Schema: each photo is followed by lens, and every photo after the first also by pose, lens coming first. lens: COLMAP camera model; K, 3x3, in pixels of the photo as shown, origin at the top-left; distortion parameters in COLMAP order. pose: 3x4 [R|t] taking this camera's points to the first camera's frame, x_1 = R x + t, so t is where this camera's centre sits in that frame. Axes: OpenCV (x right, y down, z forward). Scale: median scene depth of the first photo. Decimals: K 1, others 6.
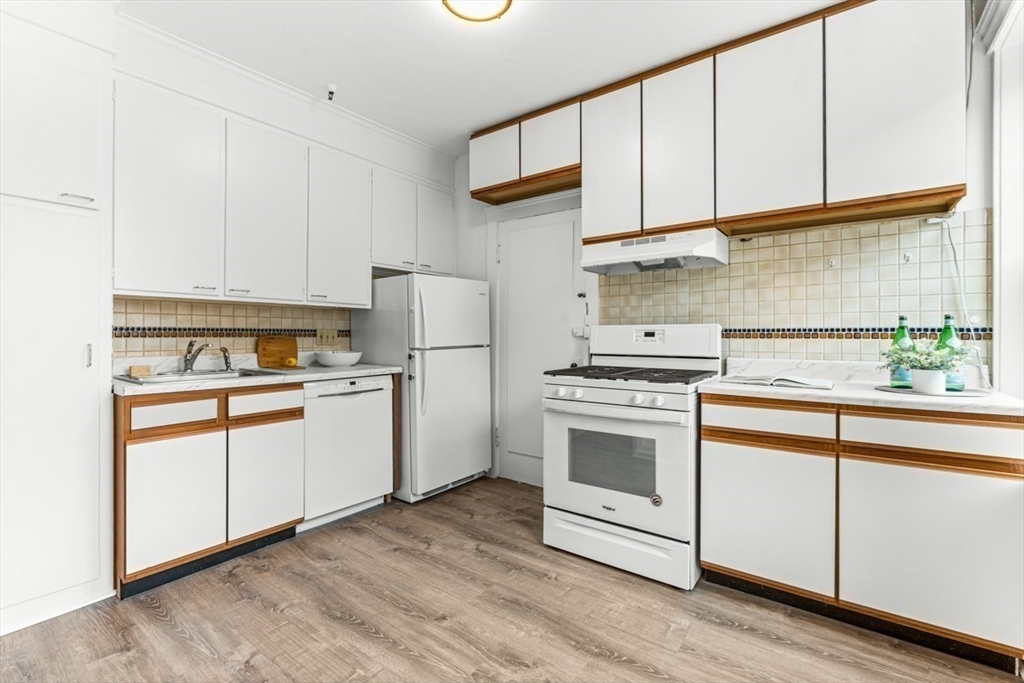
lens RADIAL K [[456.9, 0, 510.8], [0, 456.9, 336.1], [0, 0, 1]] dist [-0.001907, -0.000316]
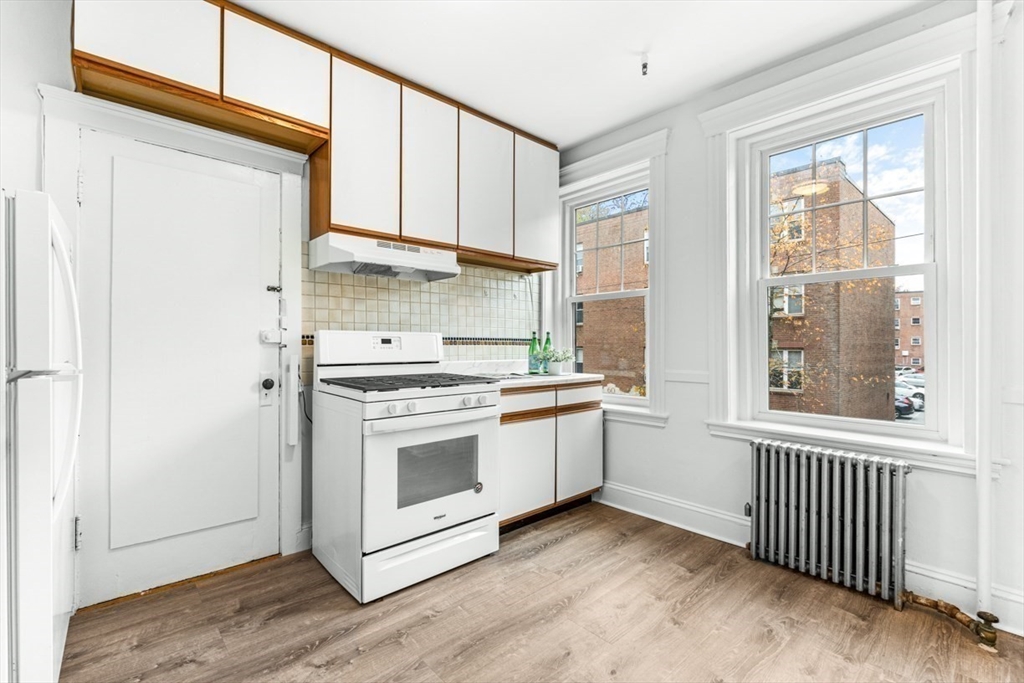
lens RADIAL K [[459.0, 0, 513.9], [0, 459.0, 342.9], [0, 0, 1]] dist [-0.002195, -0.000084]
pose [[0.178061, 0.000001, 0.984019, -0.680871], [-0.003596, 0.999993, 0.000649, -0.002124], [-0.984013, -0.003654, 0.178060, 0.613423]]
